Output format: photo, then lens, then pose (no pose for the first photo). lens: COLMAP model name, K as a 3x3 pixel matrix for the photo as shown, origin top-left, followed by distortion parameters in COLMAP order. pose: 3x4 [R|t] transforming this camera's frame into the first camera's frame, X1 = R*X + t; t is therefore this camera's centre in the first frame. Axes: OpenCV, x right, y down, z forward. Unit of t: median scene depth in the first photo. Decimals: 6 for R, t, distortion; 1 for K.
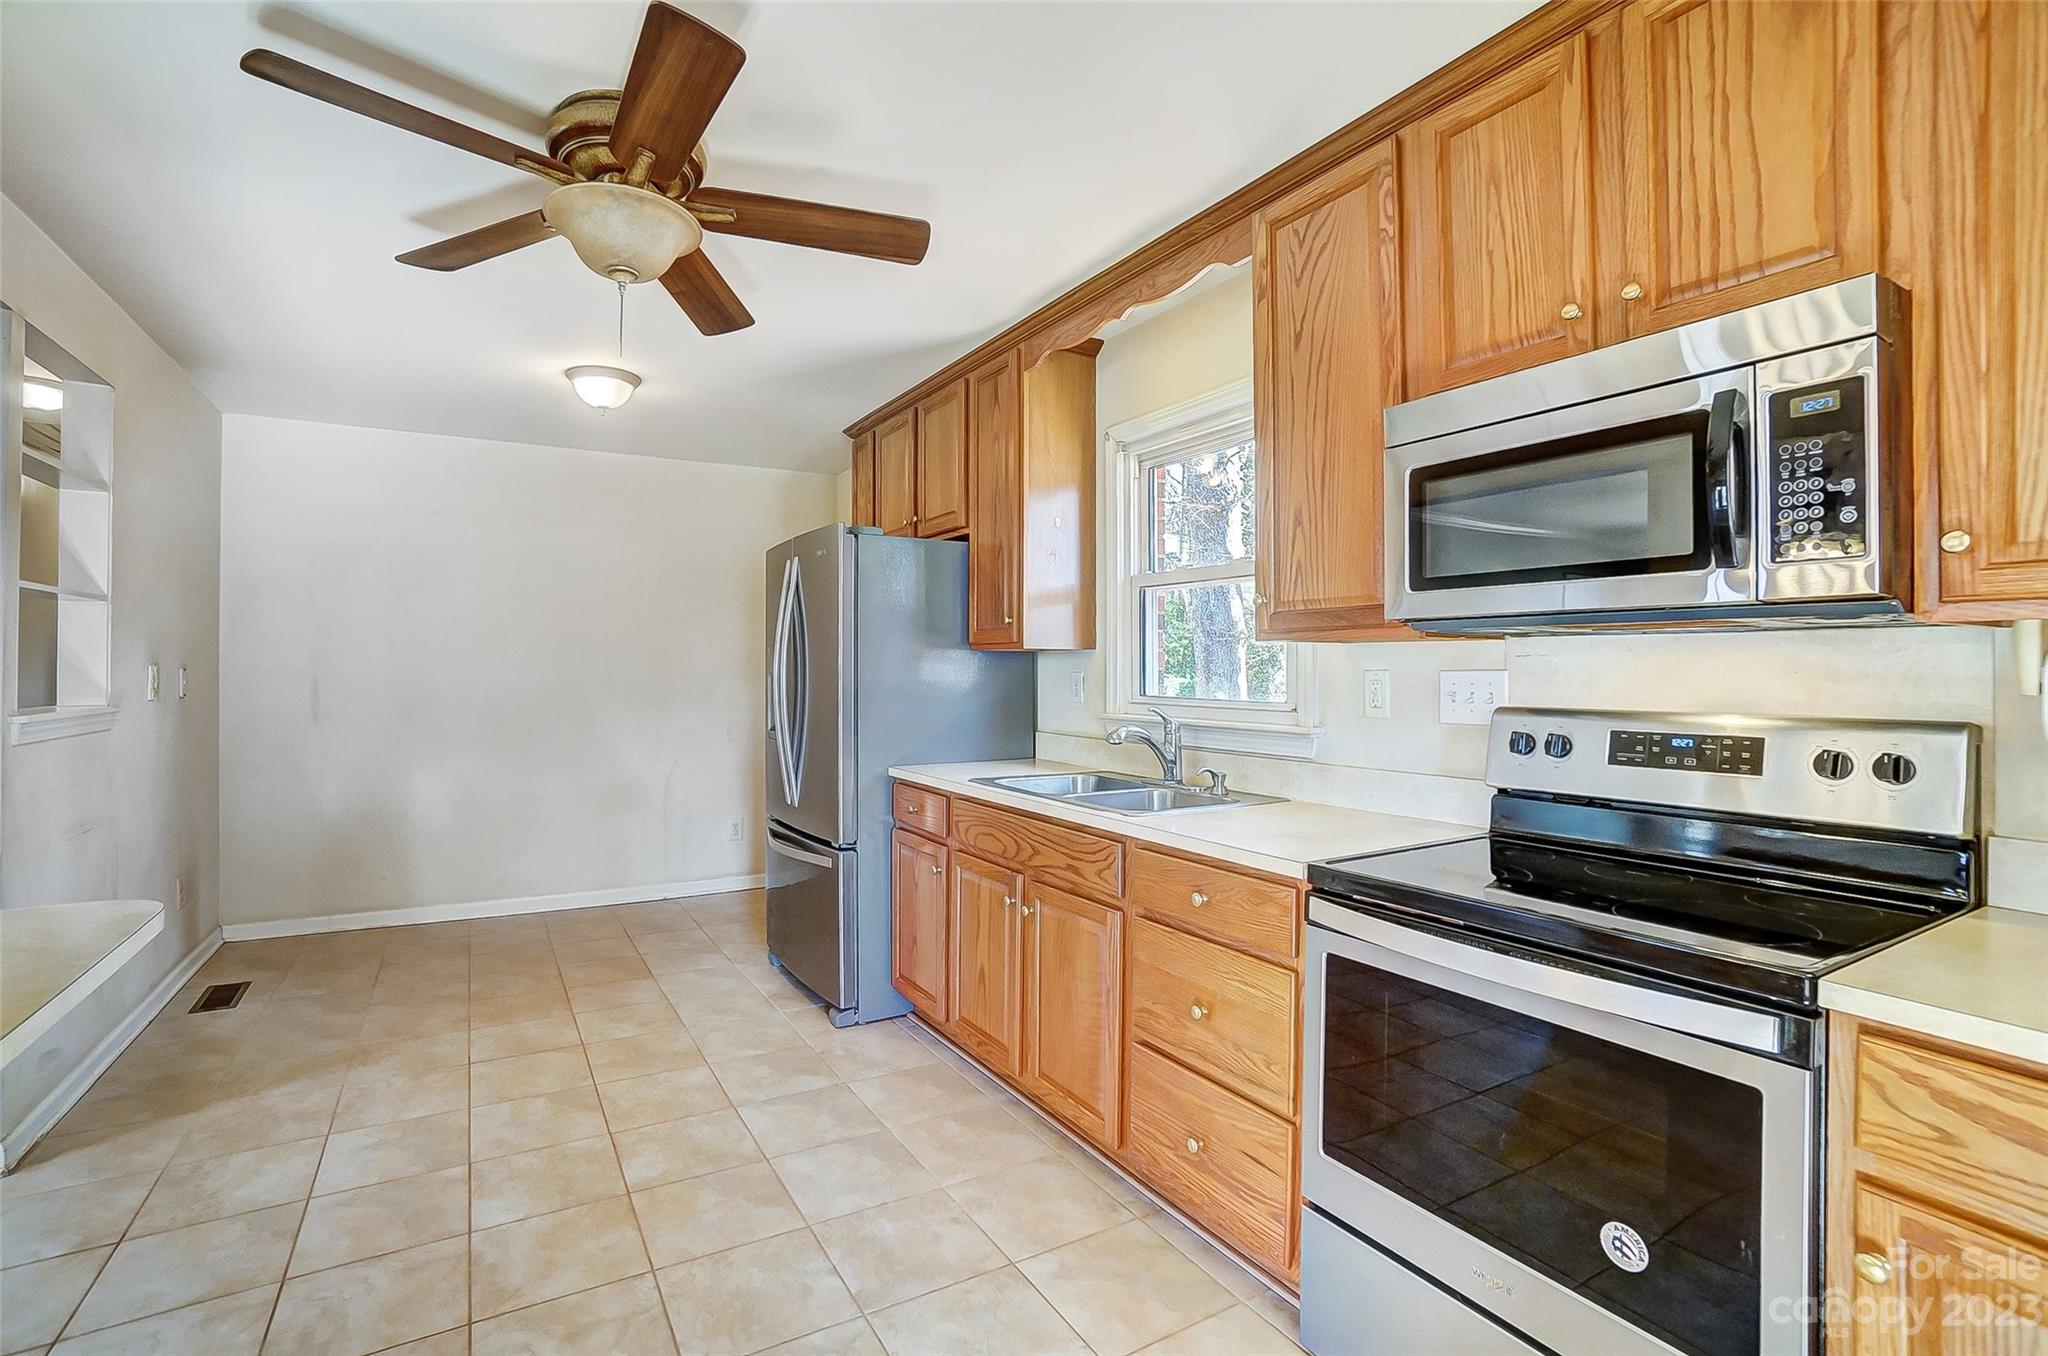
lens RADIAL K [[933.1, 0, 1011.7], [0, 933.1, 669.6], [0, 0, 1]] dist [-0.071406, 0.026784]
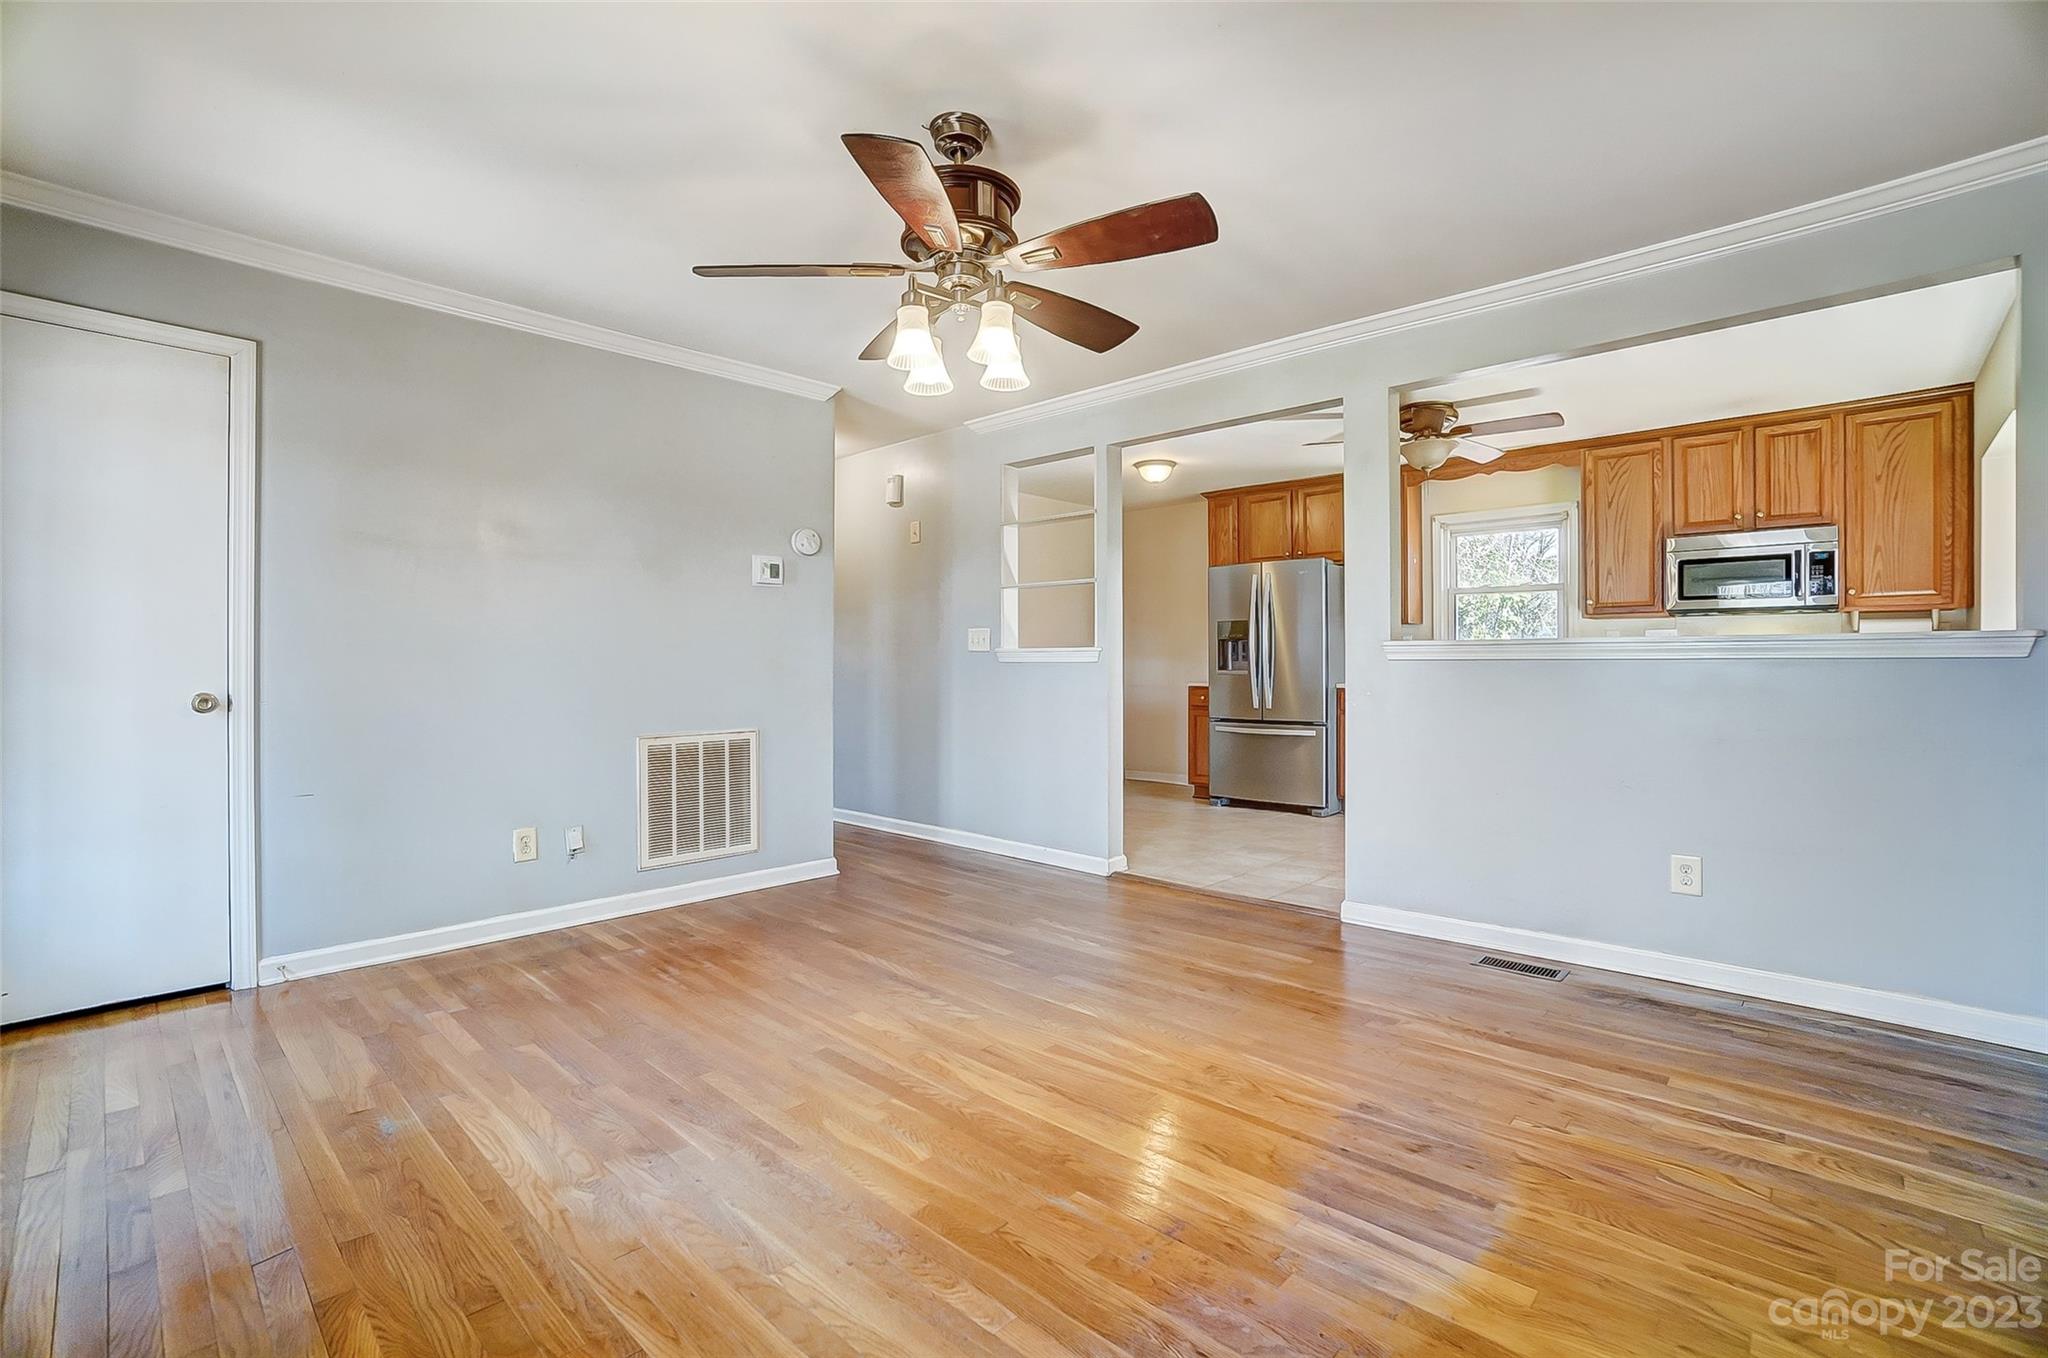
lens RADIAL K [[910.8, 0, 1015.0], [0, 910.8, 668.2], [0, 0, 1]] dist [-0.066149, 0.024322]
pose [[0.961811, -0.005617, 0.273658, -2.091591], [0.003832, 0.999968, 0.007058, 0.092440], [-0.273689, -0.005740, 0.961801, -1.019885]]
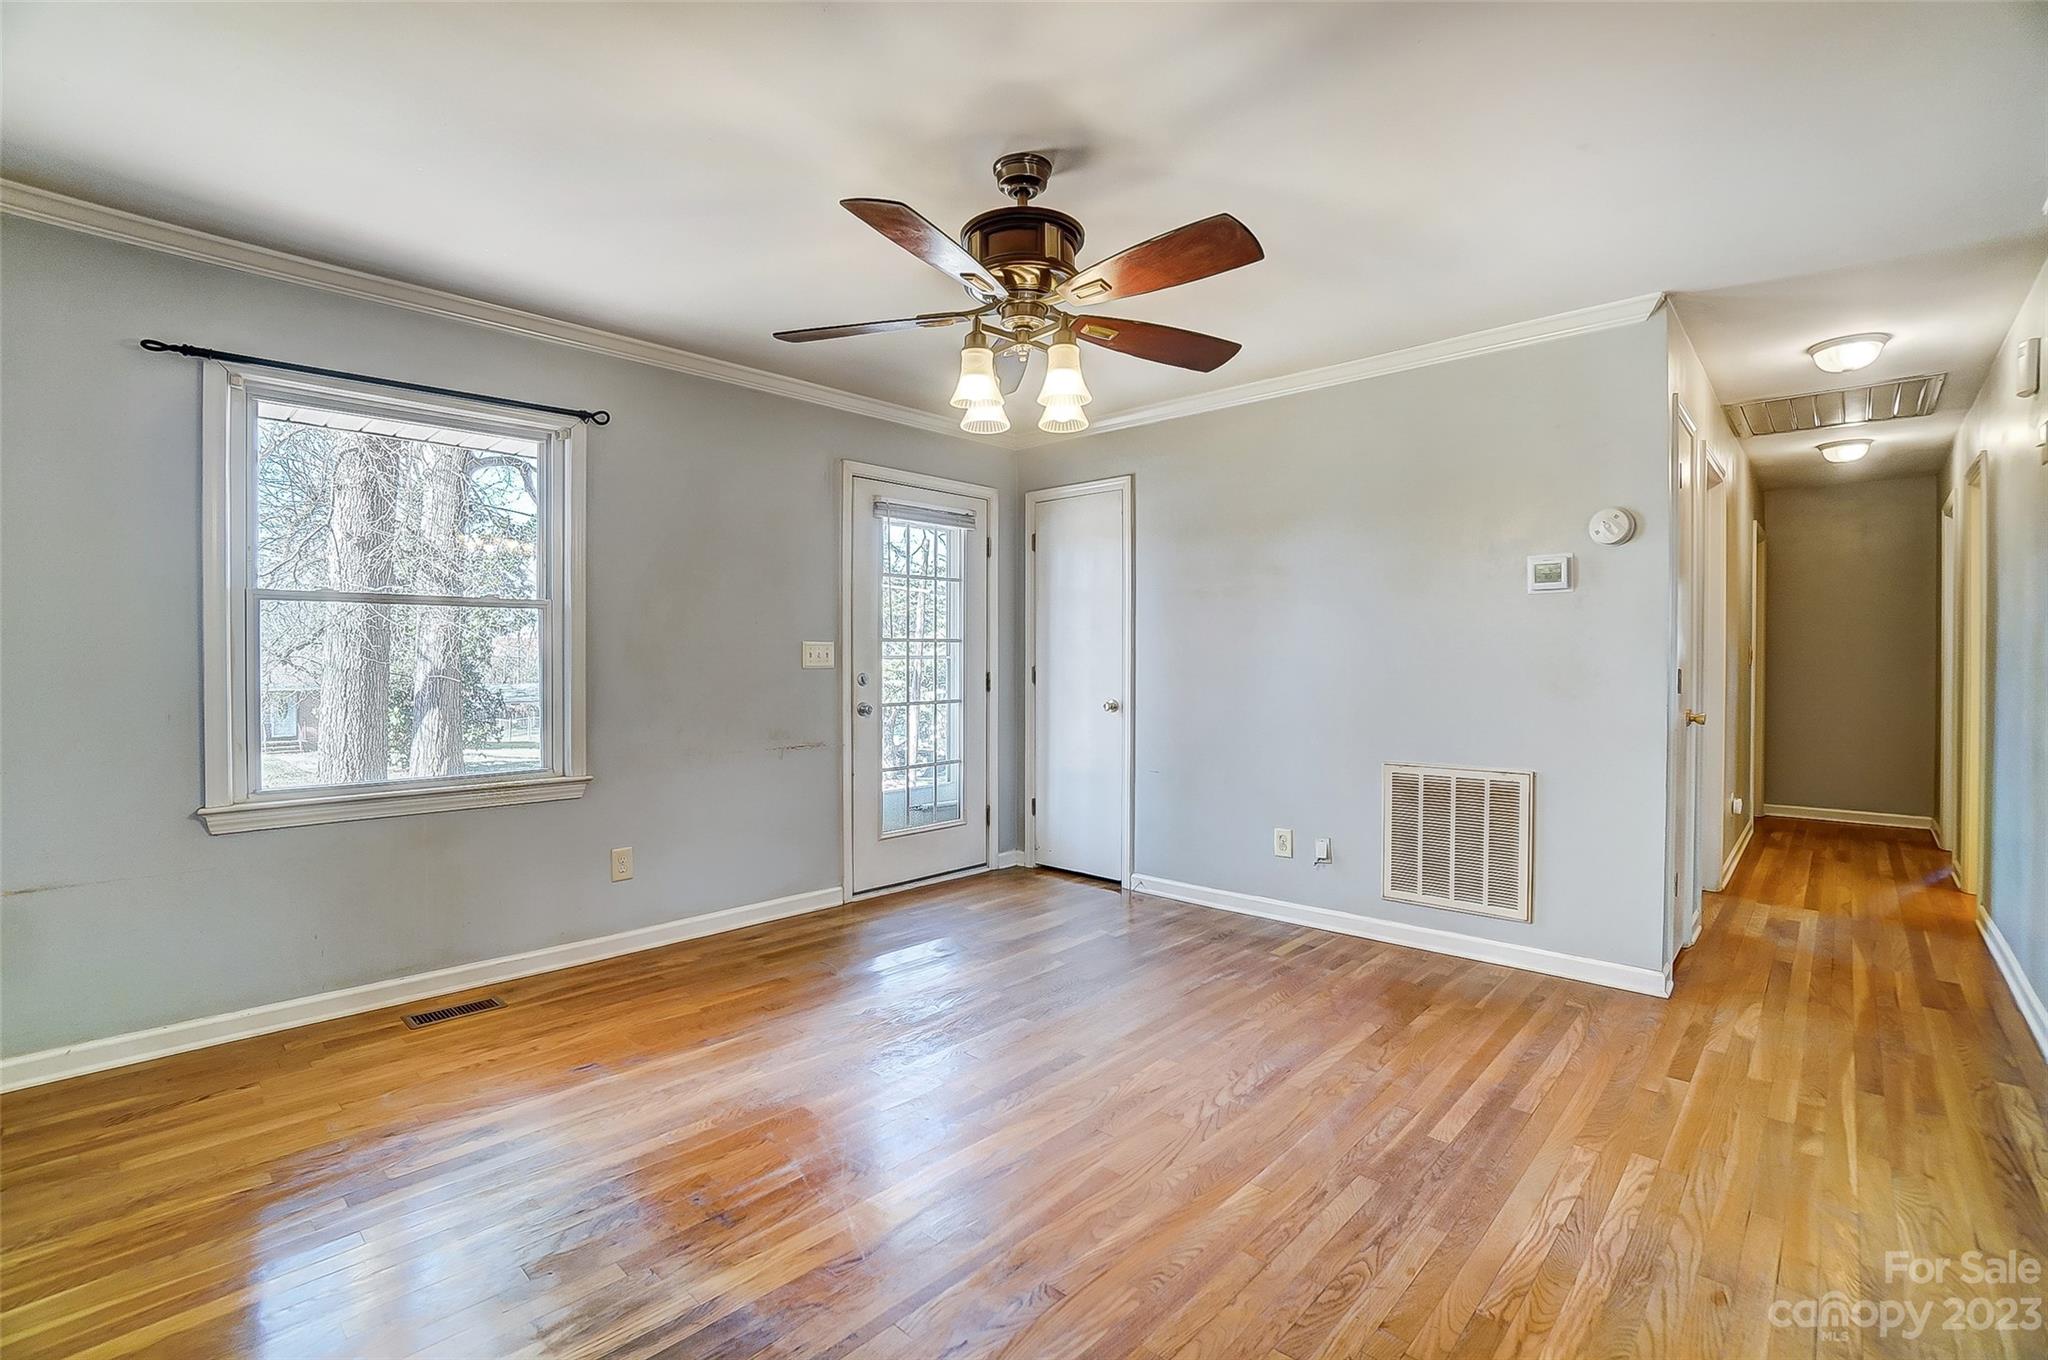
lens RADIAL K [[915.6, 0, 1011.4], [0, 915.6, 660.9], [0, 0, 1]] dist [-0.066905, 0.023671]
pose [[0.272443, -0.001425, -0.962171, -0.765104], [0.001972, 0.999998, -0.000922, 0.039244], [0.962170, -0.001646, 0.272445, -0.242449]]
